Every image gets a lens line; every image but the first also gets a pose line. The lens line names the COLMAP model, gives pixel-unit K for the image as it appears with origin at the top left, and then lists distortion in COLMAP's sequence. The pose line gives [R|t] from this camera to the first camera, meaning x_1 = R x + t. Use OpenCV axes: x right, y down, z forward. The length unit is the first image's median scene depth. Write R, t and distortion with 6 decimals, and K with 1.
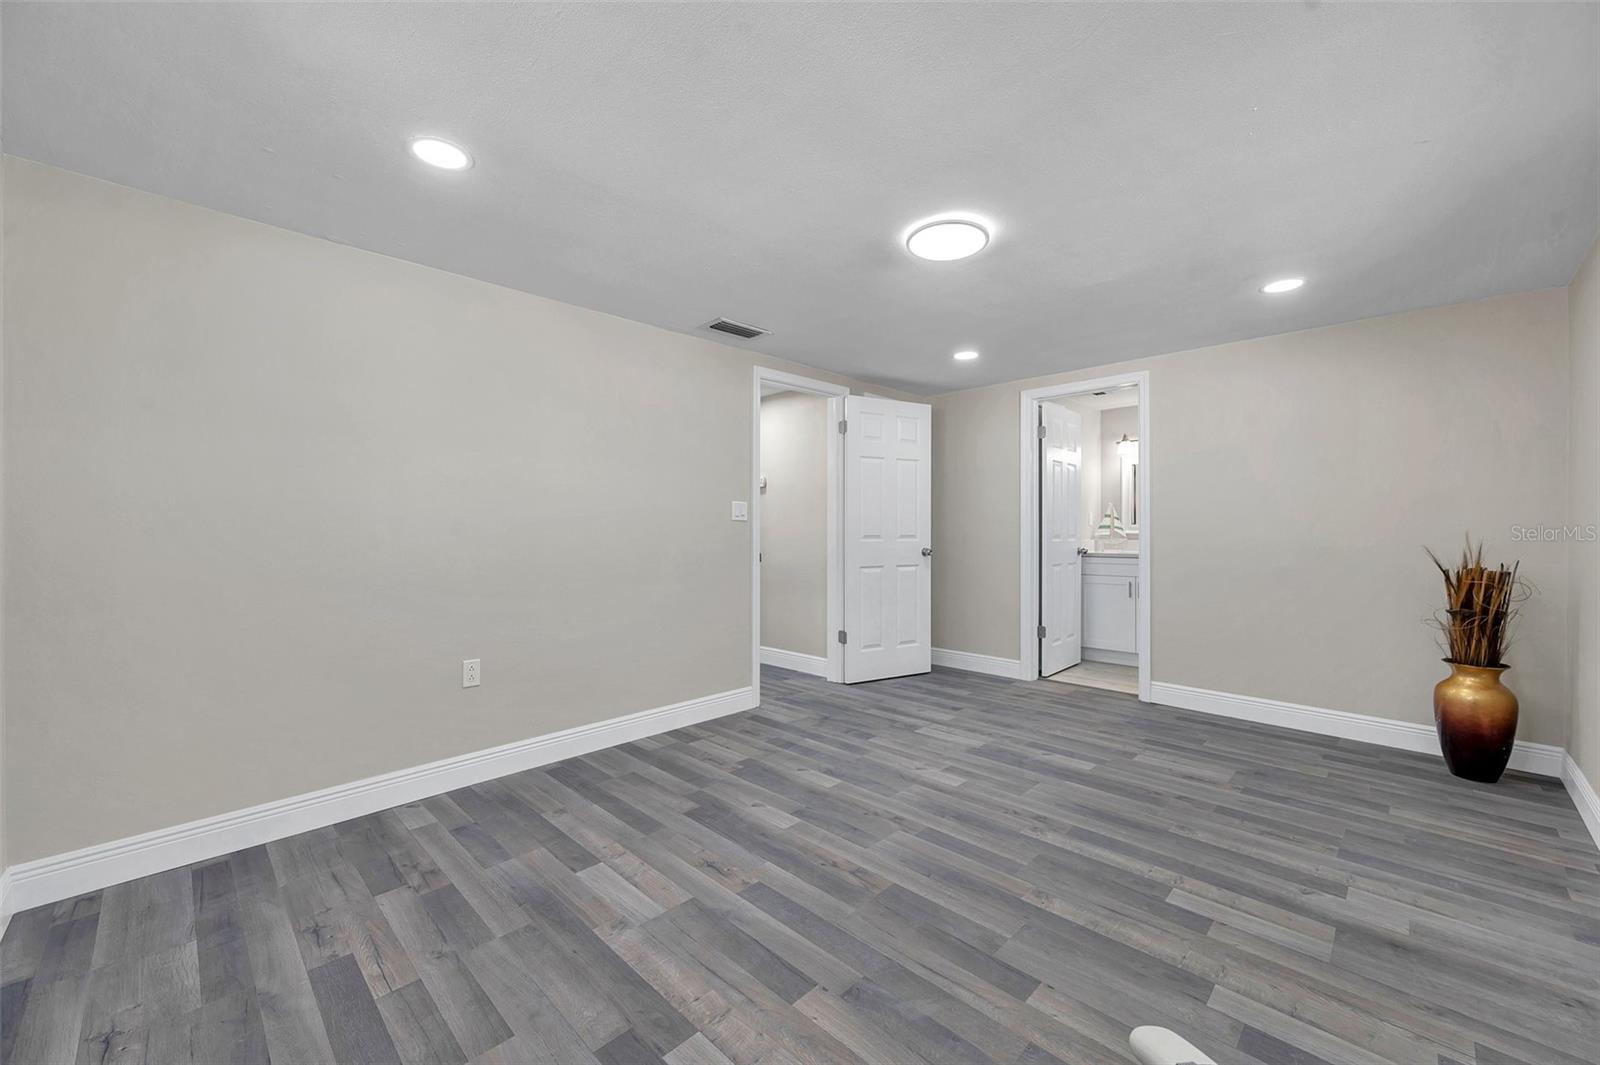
lens RADIAL K [[630.7, 0, 831.4], [0, 630.7, 524.5], [0, 0, 1]] dist [-0.000631, -0.000751]
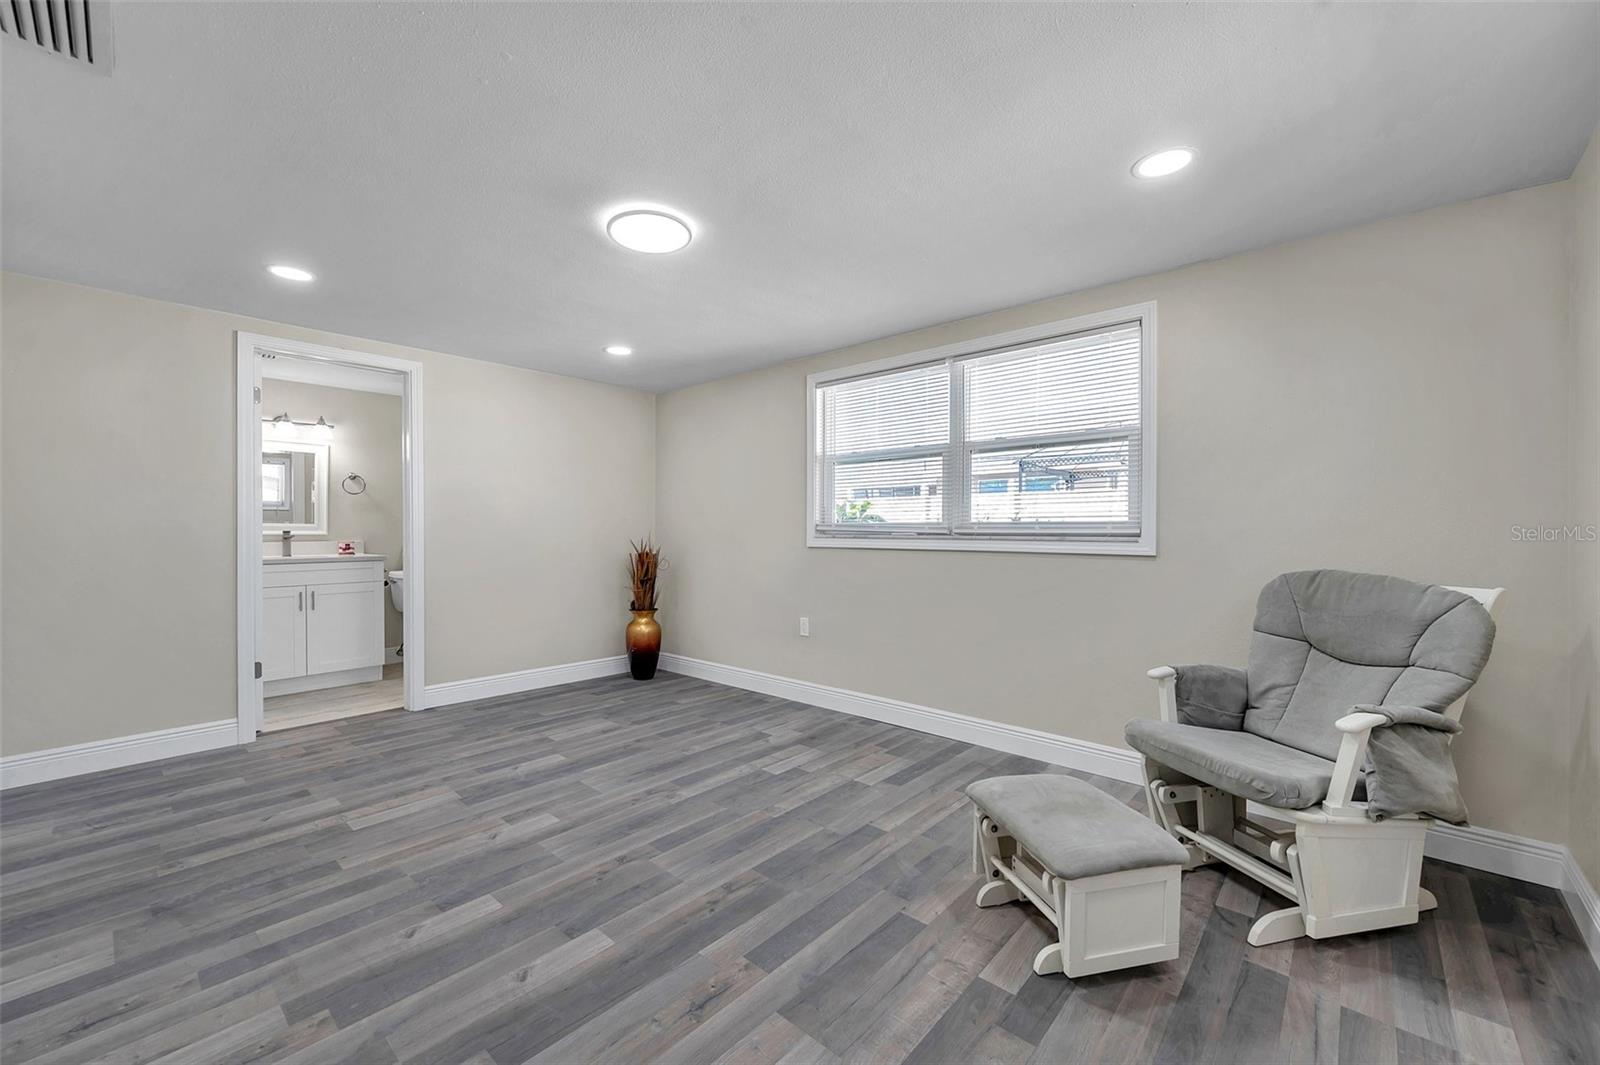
lens RADIAL K [[630.7, 0, 777.5], [0, 630.7, 528.0], [0, 0, 1]] dist [-0.000631, -0.000751]
pose [[-0.005004, 0.001084, 0.999987, -0.645067], [-0.006349, 0.999979, -0.001116, 0.005901], [-0.999967, -0.006355, -0.004997, 0.663623]]
